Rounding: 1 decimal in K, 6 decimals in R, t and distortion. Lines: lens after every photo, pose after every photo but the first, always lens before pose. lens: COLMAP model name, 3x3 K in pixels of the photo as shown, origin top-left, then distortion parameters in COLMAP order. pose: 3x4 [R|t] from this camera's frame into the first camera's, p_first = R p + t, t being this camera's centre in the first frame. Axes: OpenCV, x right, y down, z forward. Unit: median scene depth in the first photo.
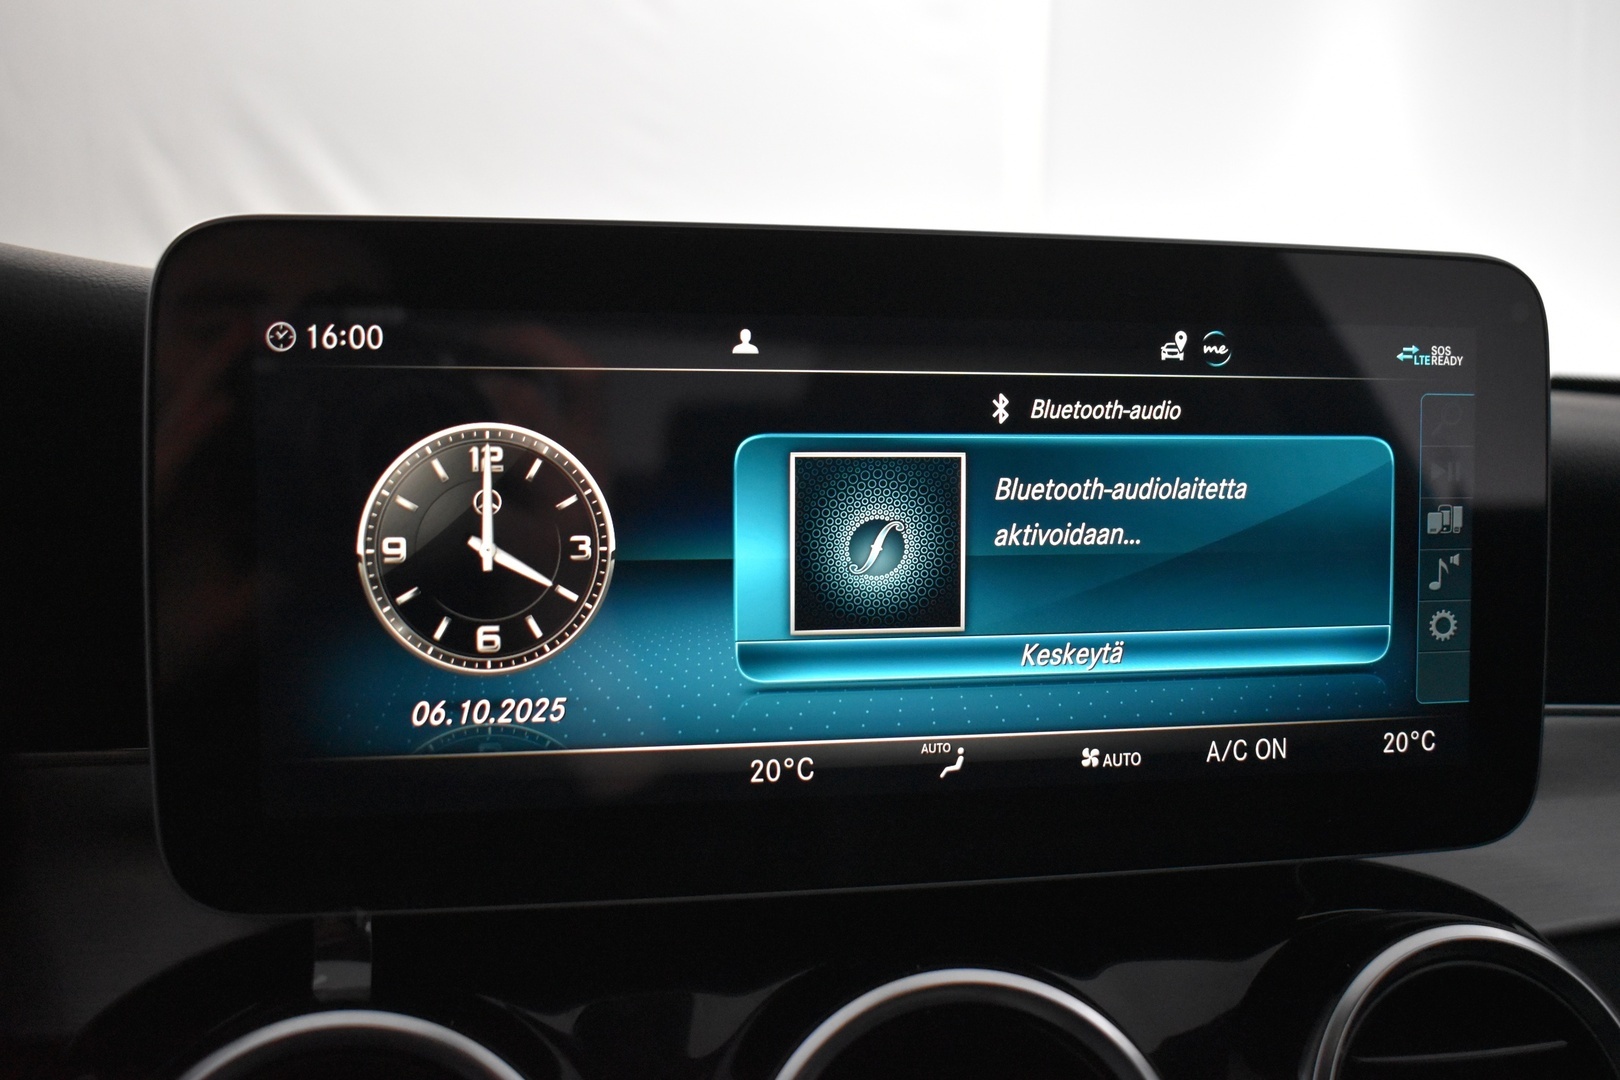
lens RADIAL K [[1736.9, 0, 812.7], [0, 1736.9, 534.5], [0, 0, 1]] dist [-0.046310, 0.000000]
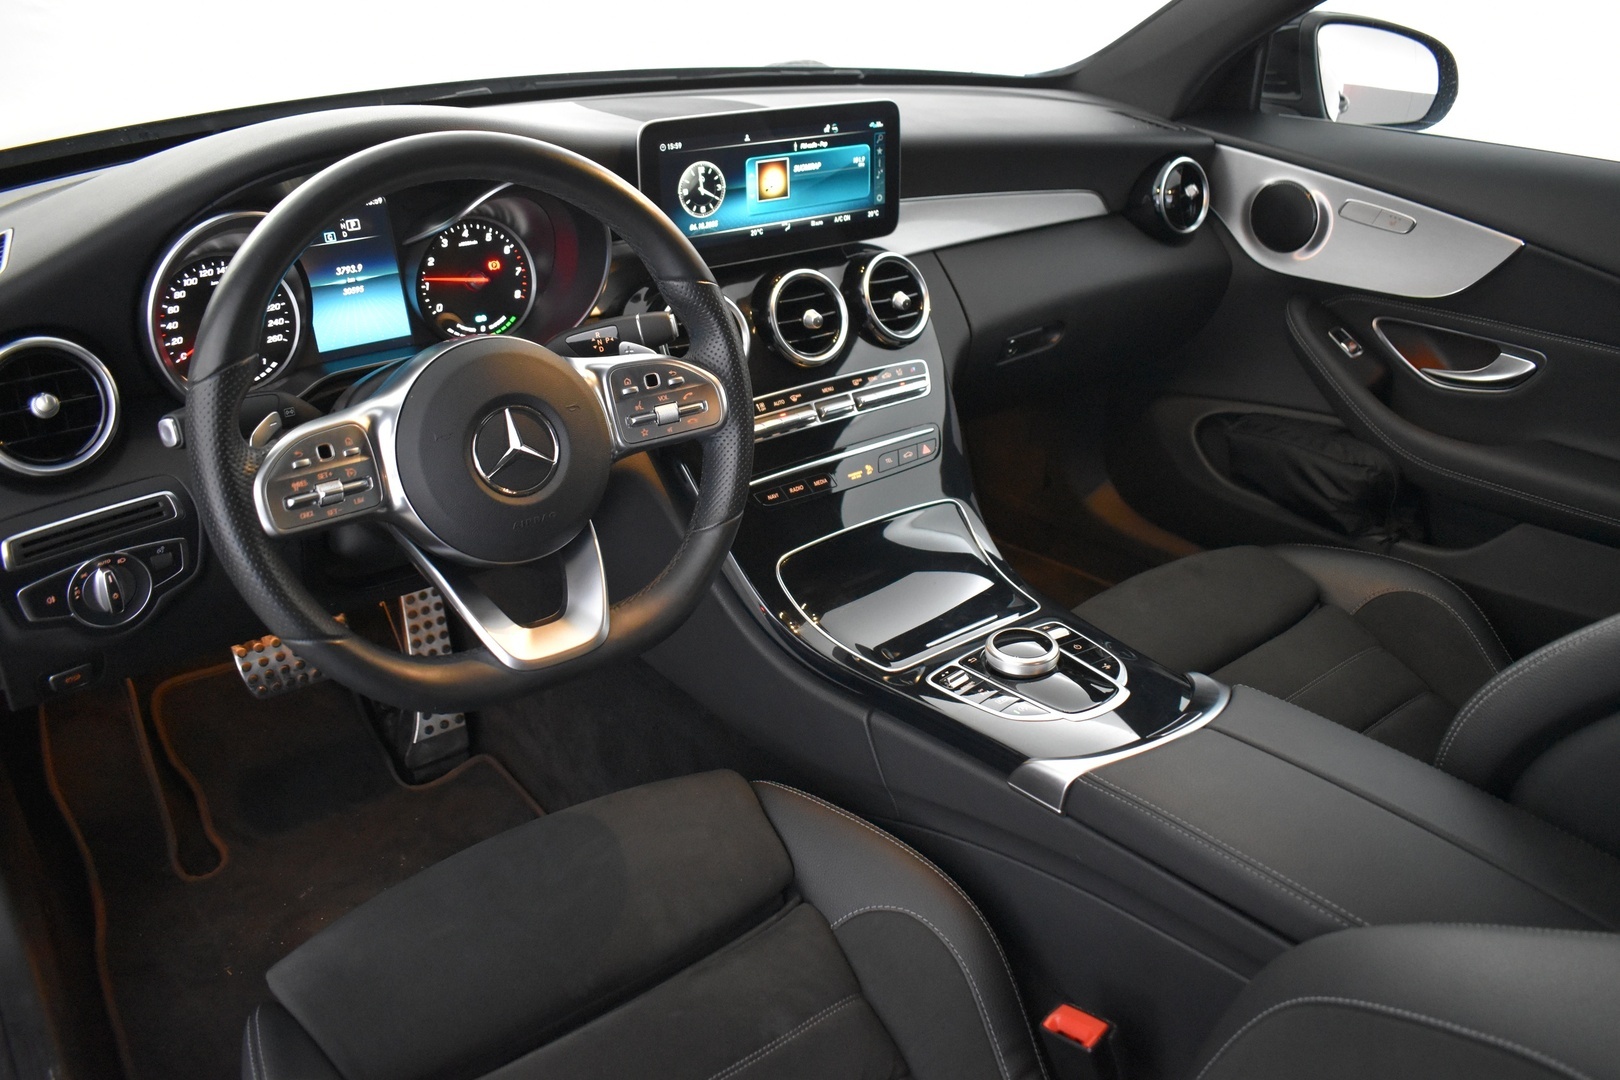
lens RADIAL K [[1264.3, 0, 807.3], [0, 1264.3, 540.9], [0, 0, 1]] dist [-0.014159, -0.005917]
pose [[0.910592, -0.189045, 0.367539, -1.291540], [0.043418, 0.928096, 0.369801, -0.341609], [-0.411021, -0.320780, 0.853324, -2.199925]]
